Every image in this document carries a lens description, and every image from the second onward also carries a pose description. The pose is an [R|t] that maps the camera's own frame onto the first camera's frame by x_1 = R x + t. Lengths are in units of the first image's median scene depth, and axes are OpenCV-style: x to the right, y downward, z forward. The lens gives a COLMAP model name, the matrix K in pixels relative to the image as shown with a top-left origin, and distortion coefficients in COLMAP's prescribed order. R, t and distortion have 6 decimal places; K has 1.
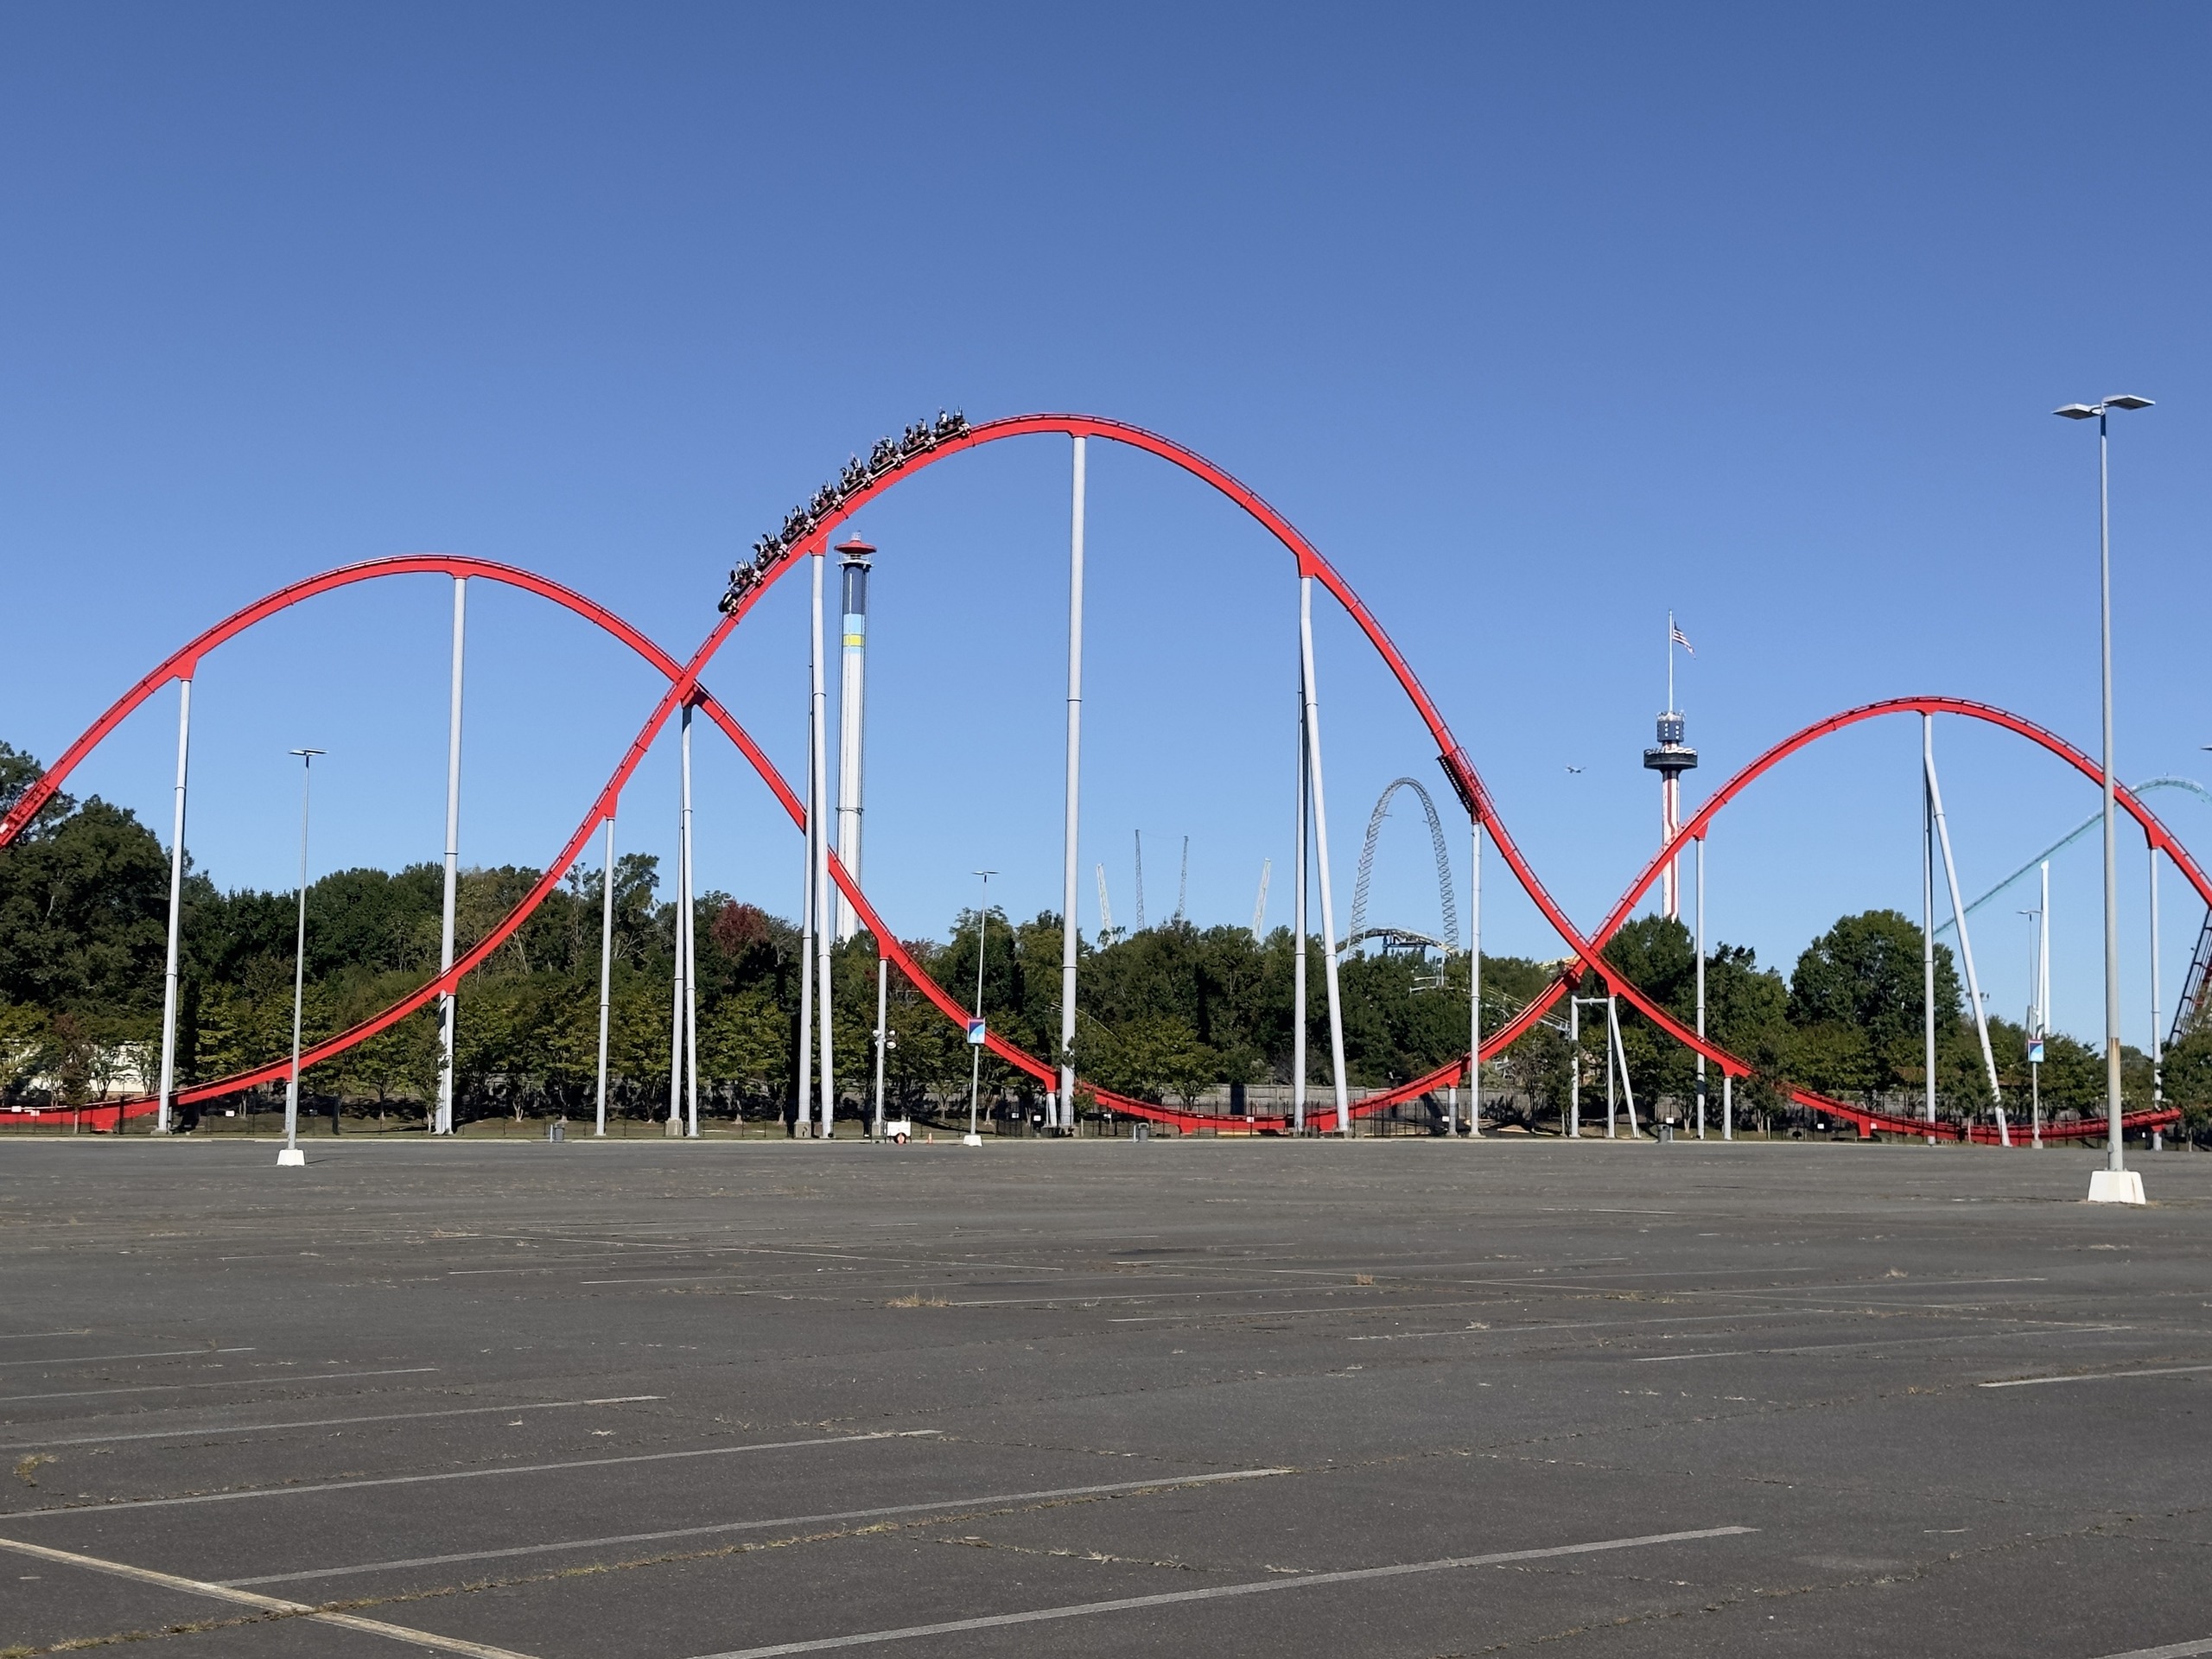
lens RADIAL K [[3271.1, 0, 1118.7], [0, 3271.1, 870.5], [0, 0, 1]] dist [0.142961, -0.070702]
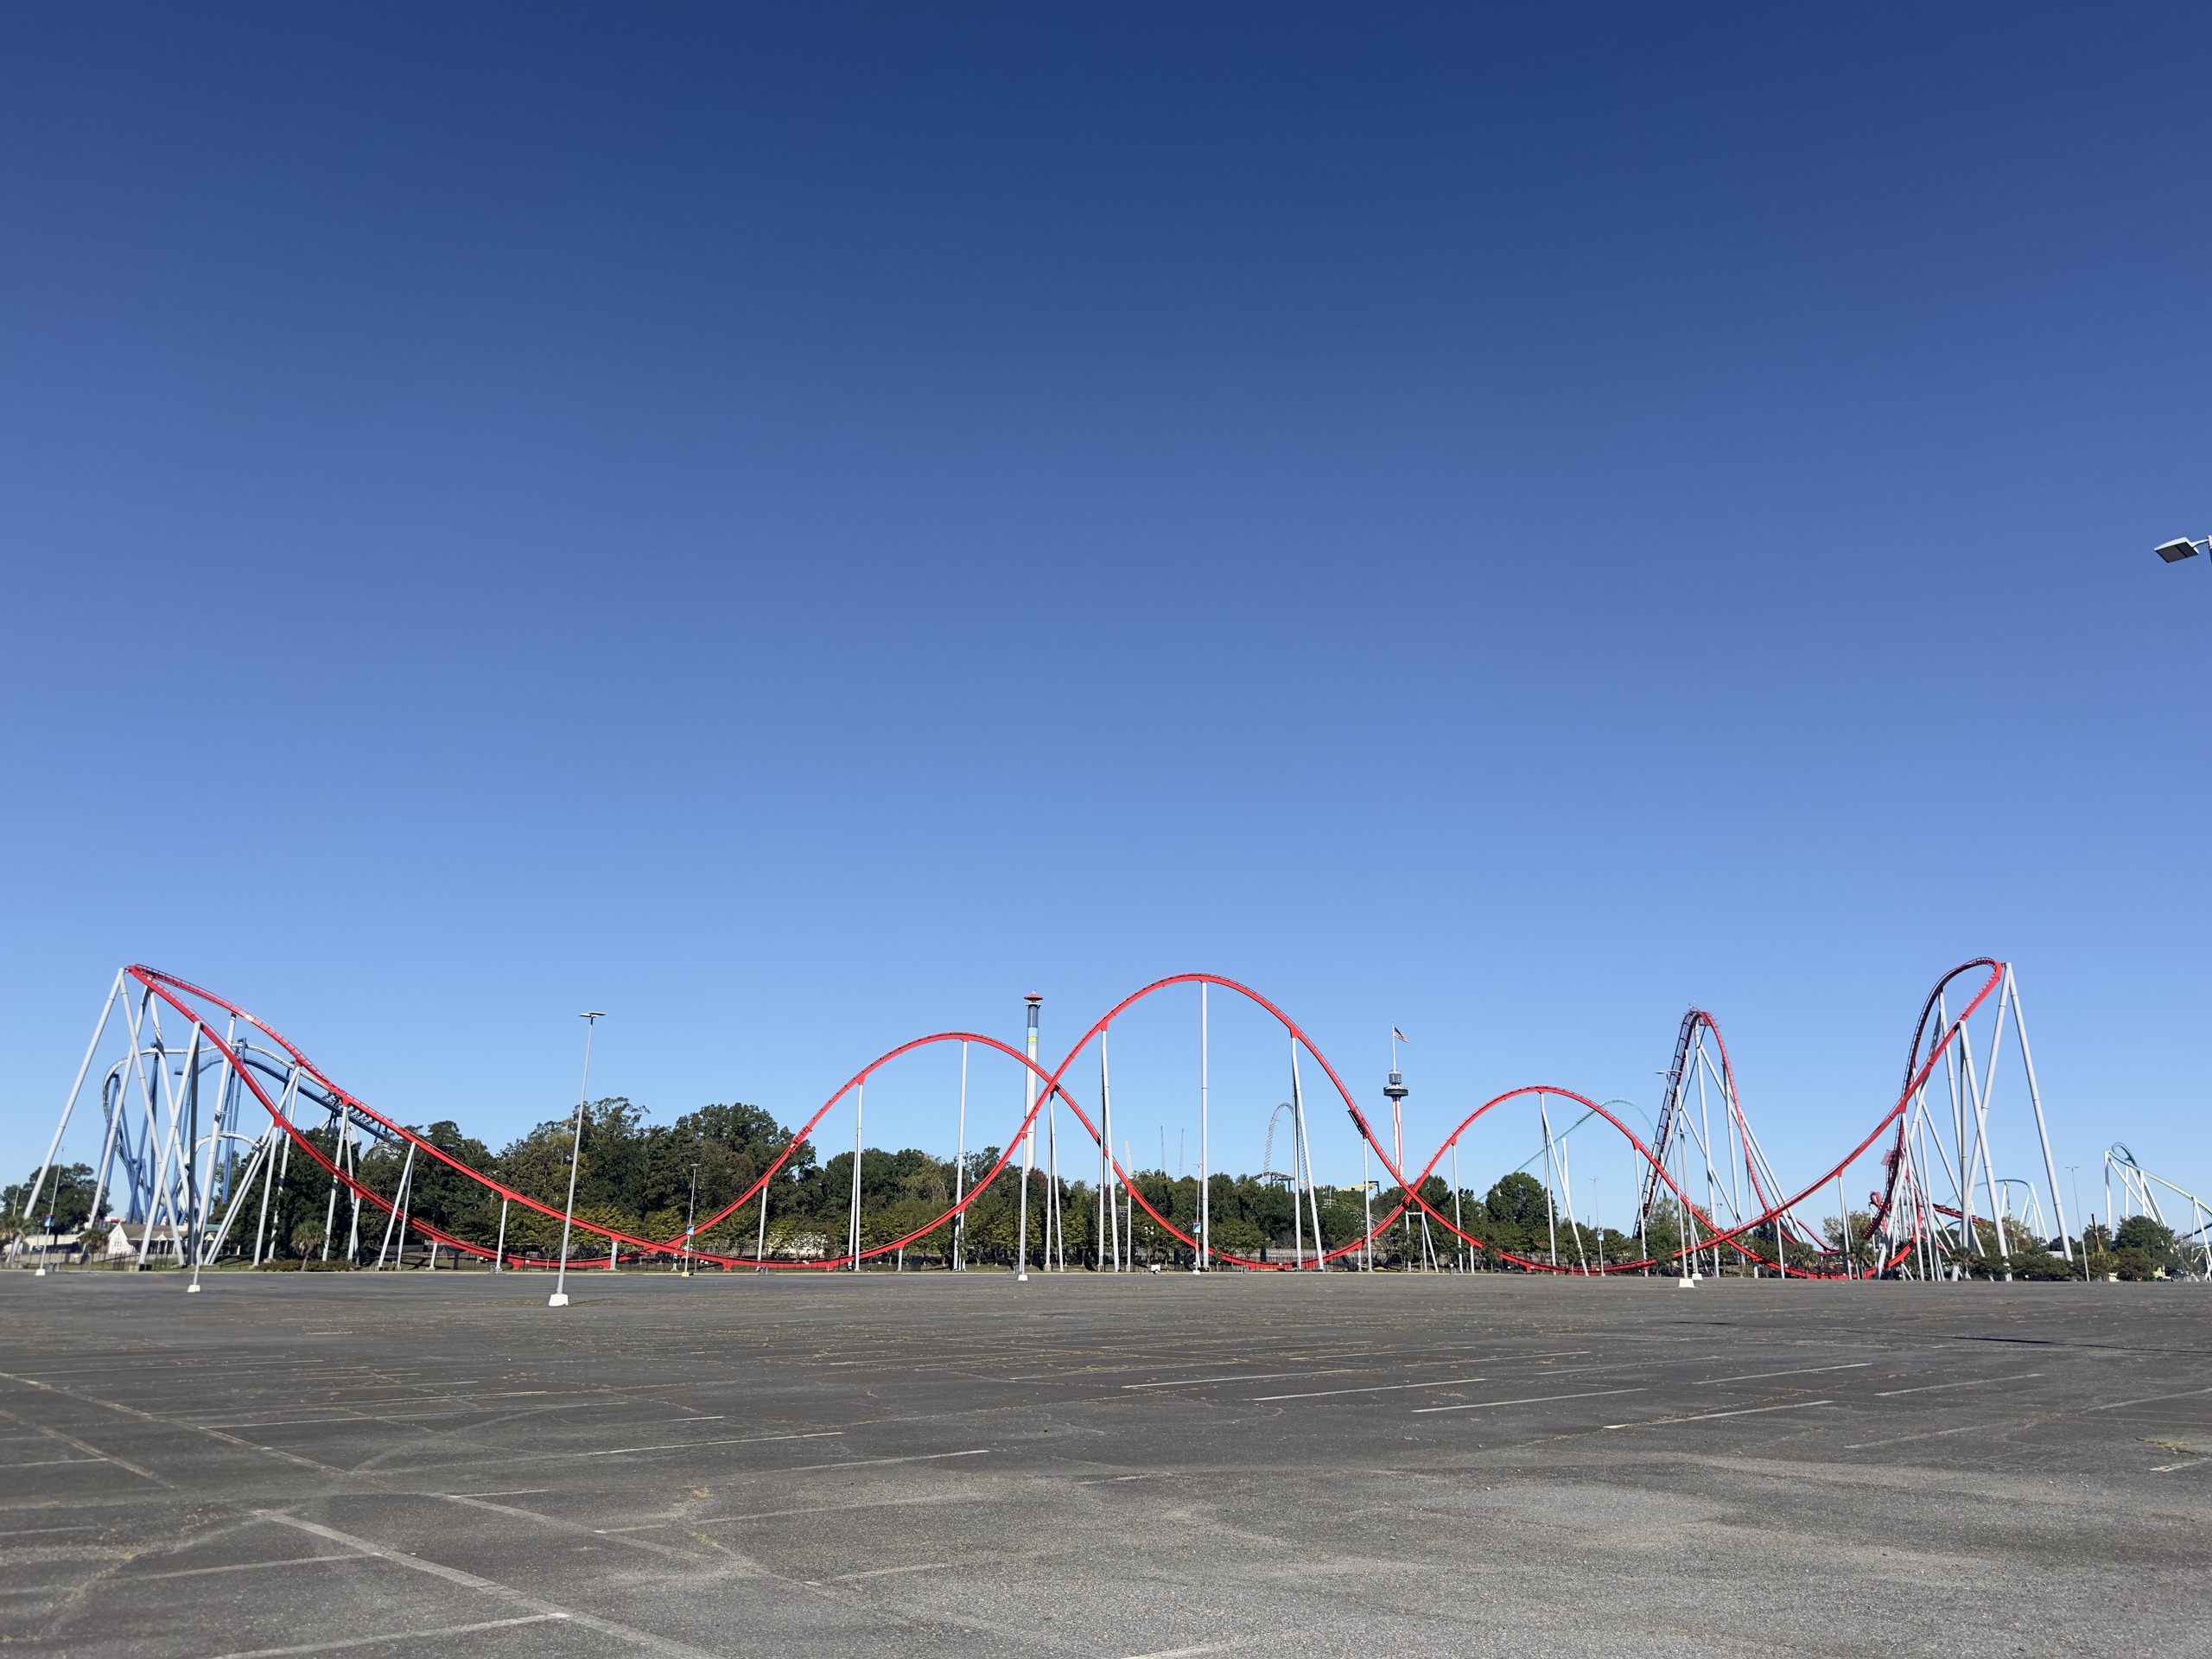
lens RADIAL K [[1649.6, 0, 1101.2], [0, 1649.6, 815.6], [0, 0, 1]] dist [0.193103, -0.403738]
pose [[0.999807, -0.000247, 0.019652, -0.110761], [0.003894, 0.982590, -0.185746, -0.020255], [-0.019264, 0.185787, 0.982401, -0.267126]]
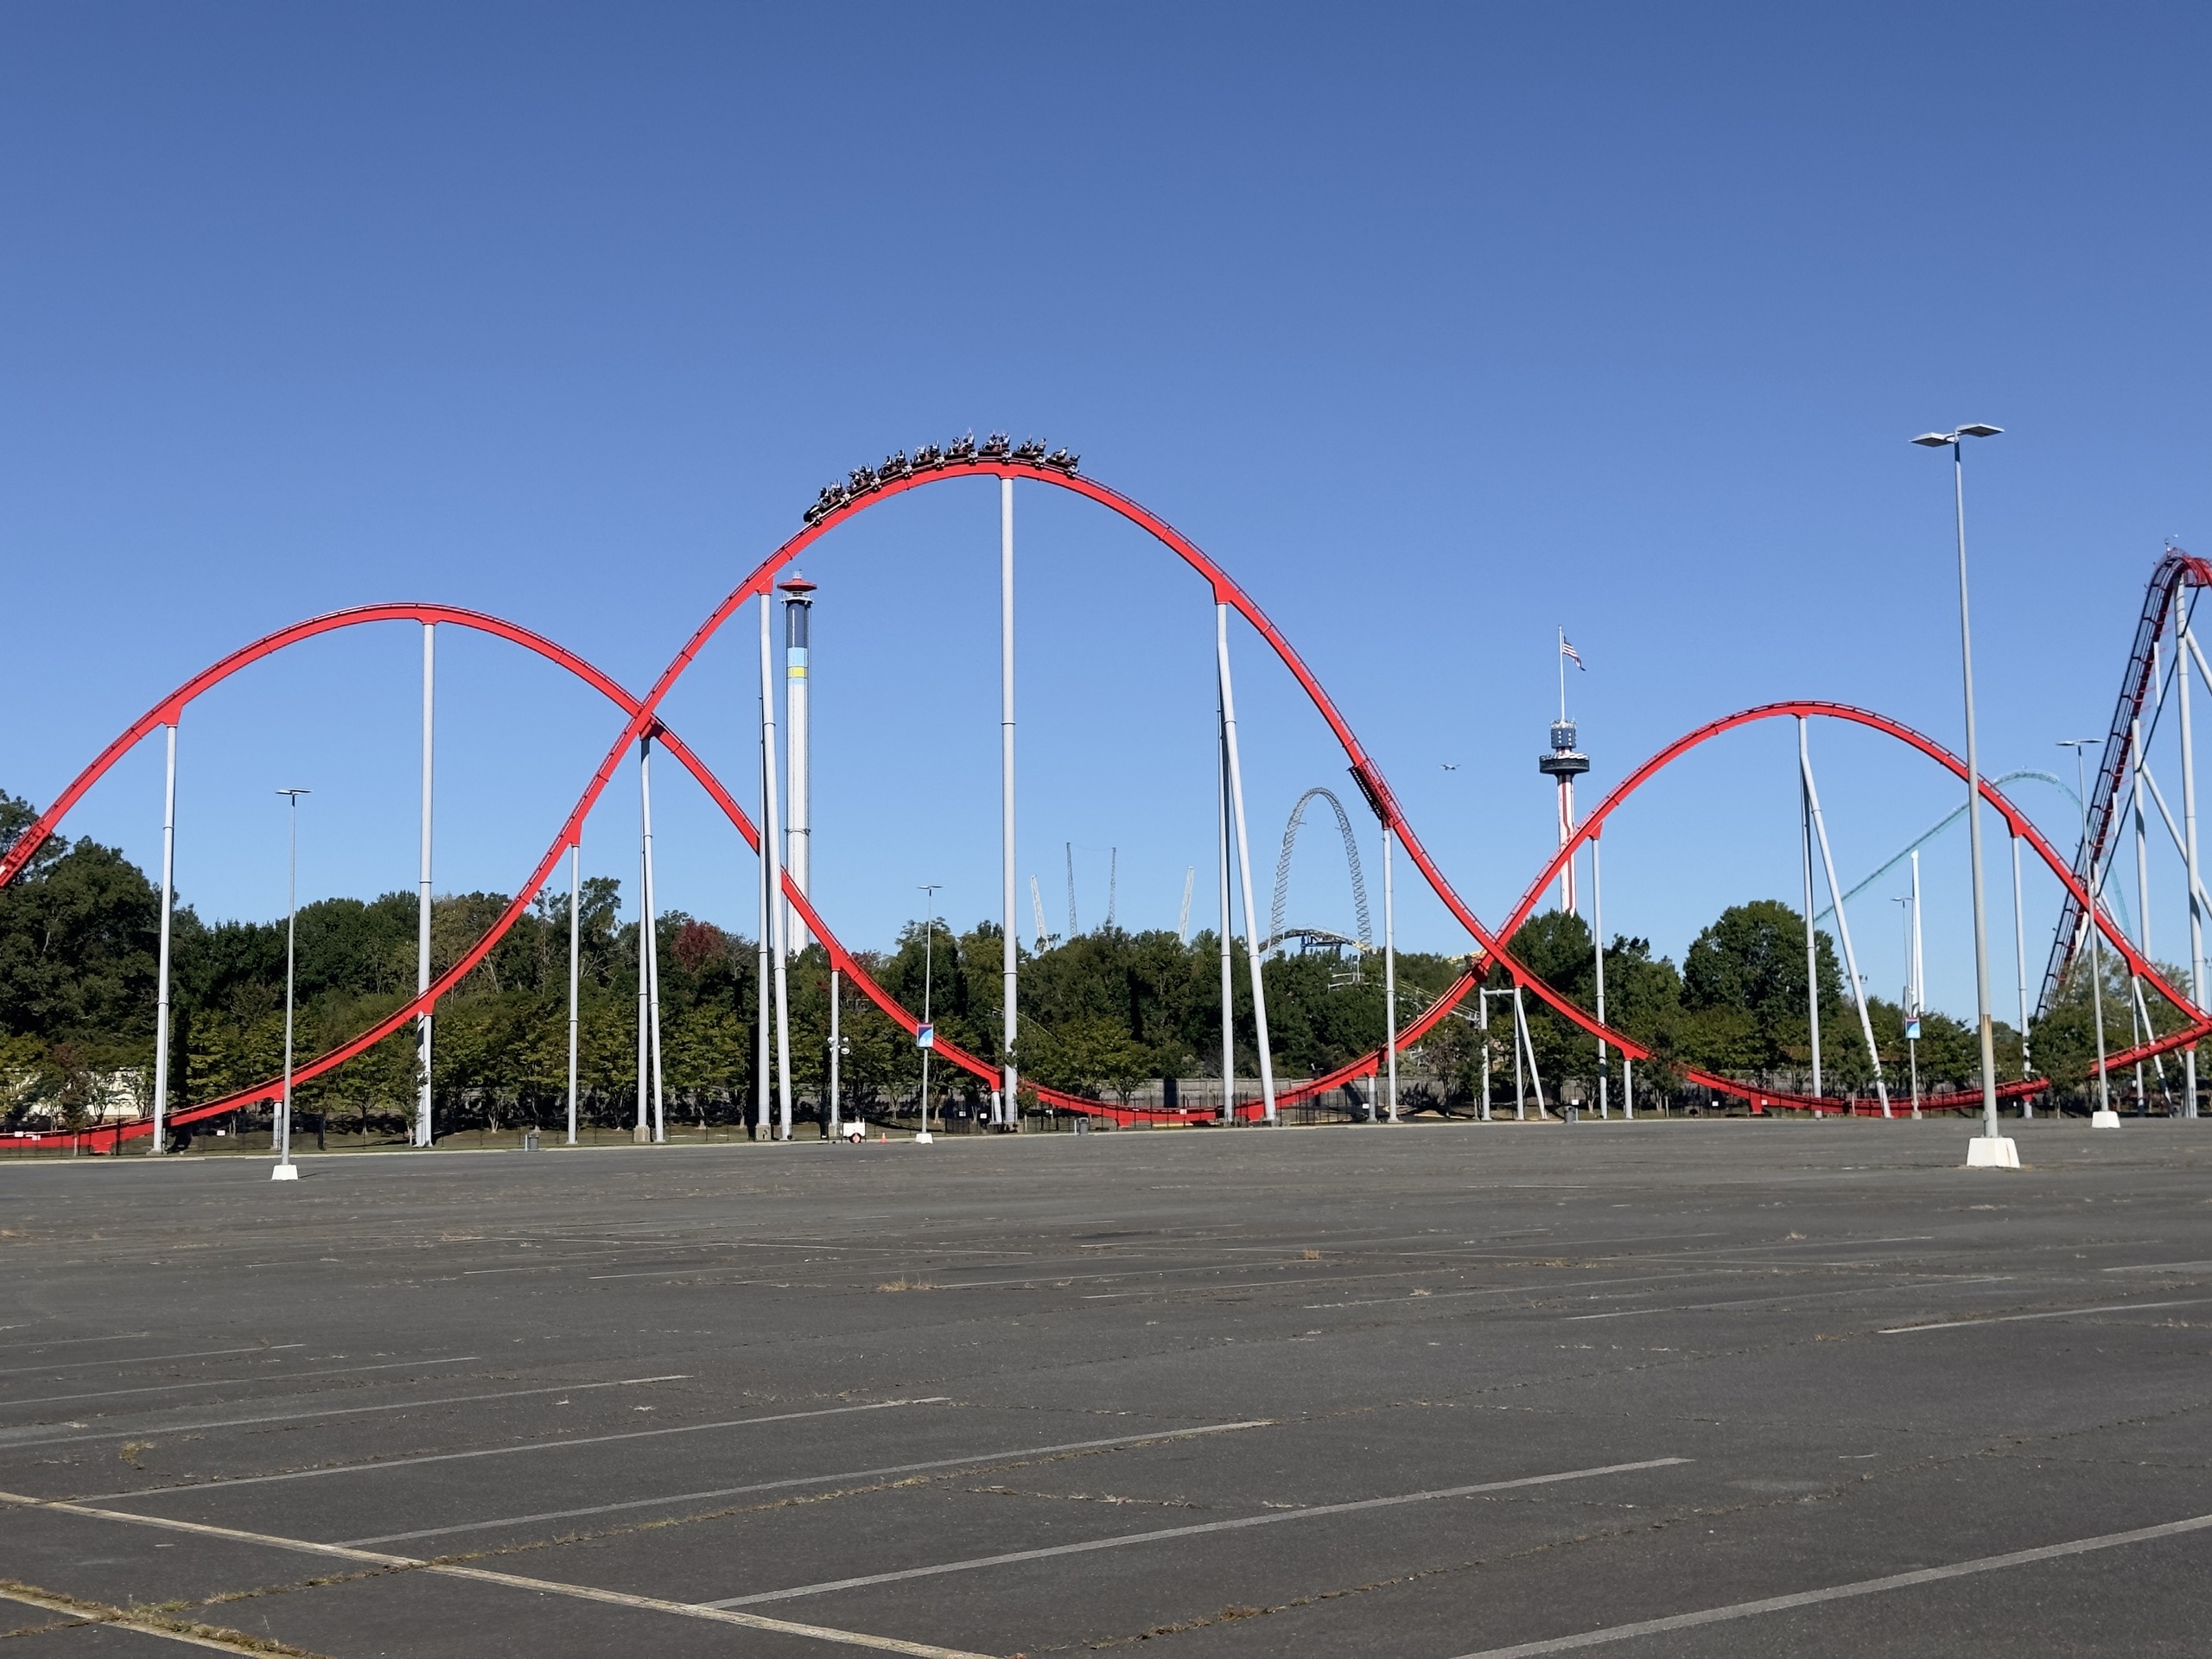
lens RADIAL K [[3073.0, 0, 1098.9], [0, 3073.0, 819.3], [0, 0, 1]] dist [0.151310, -0.124638]
pose [[0.999541, -0.025412, 0.016481, -0.001291], [0.025733, 0.999476, -0.019615, -0.000226], [-0.015974, 0.020030, 0.999672, -0.003780]]
